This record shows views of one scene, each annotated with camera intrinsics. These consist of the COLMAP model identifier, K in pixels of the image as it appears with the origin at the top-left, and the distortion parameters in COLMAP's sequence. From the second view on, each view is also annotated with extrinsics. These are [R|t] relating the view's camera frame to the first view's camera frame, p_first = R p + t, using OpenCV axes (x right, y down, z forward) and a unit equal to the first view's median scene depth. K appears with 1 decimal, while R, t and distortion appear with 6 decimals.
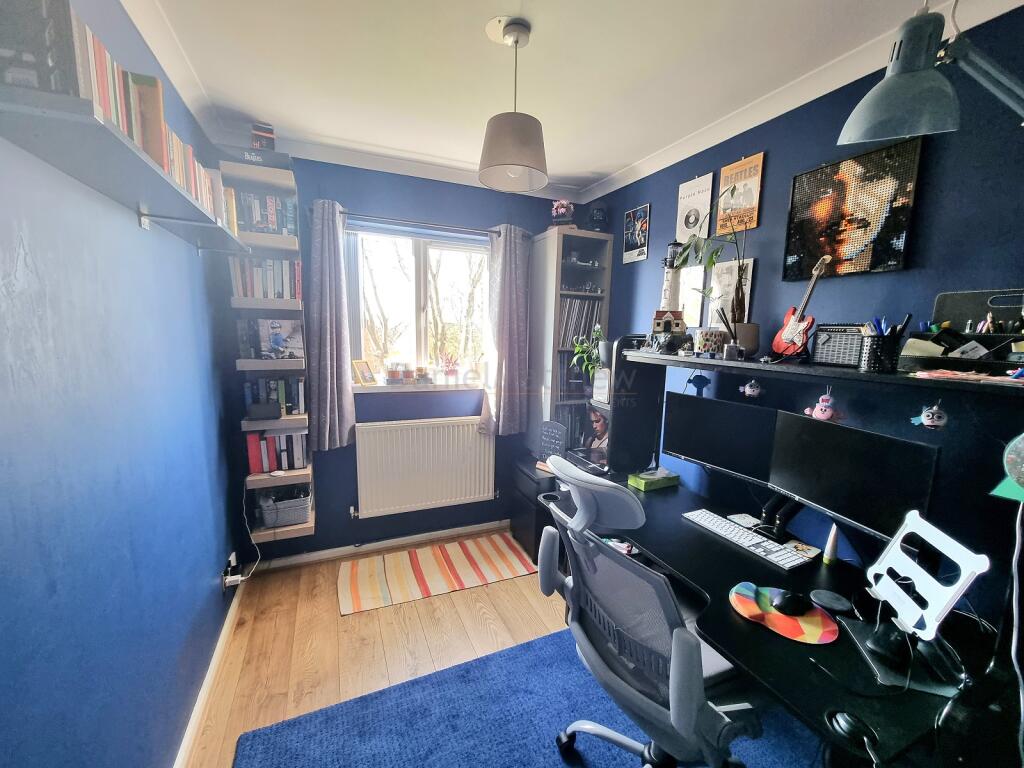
lens RADIAL K [[421.7, 0, 510.3], [0, 421.7, 385.9], [0, 0, 1]] dist [-0.003084, -0.000030]
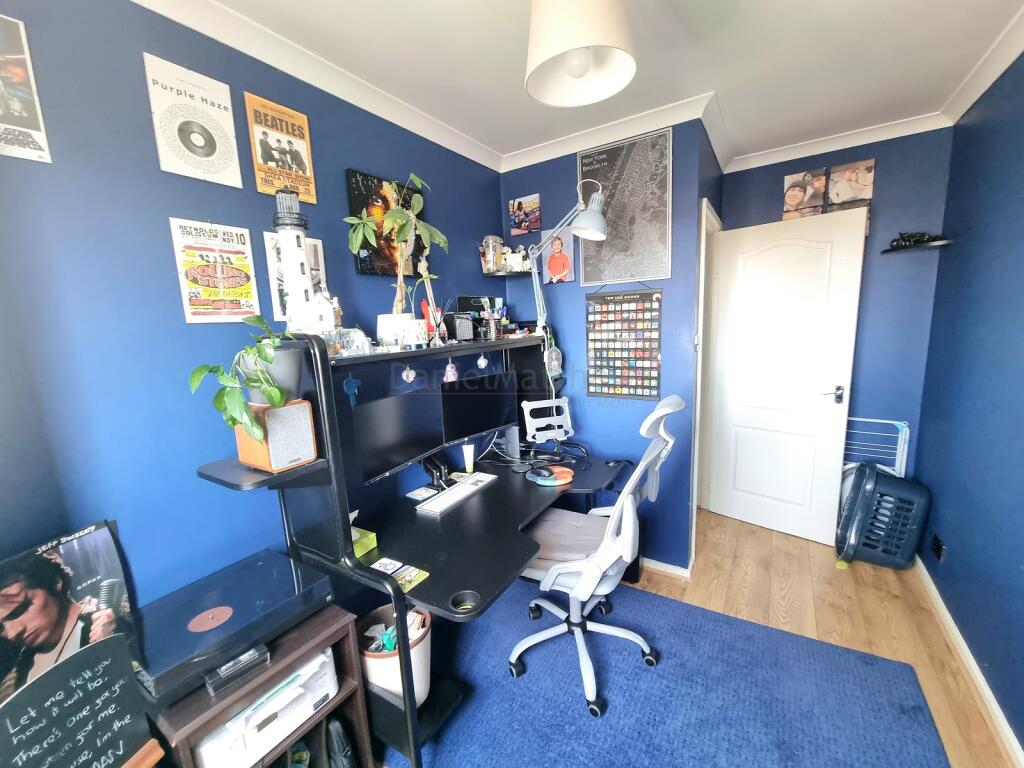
lens RADIAL K [[421.7, 0, 511.1], [0, 421.7, 389.2], [0, 0, 1]] dist [-0.003084, -0.000030]
pose [[-0.563466, -0.133158, 0.815337, -0.478211], [0.144240, 0.955909, 0.255798, -0.207642], [-0.813450, 0.261738, -0.519416, 1.448335]]
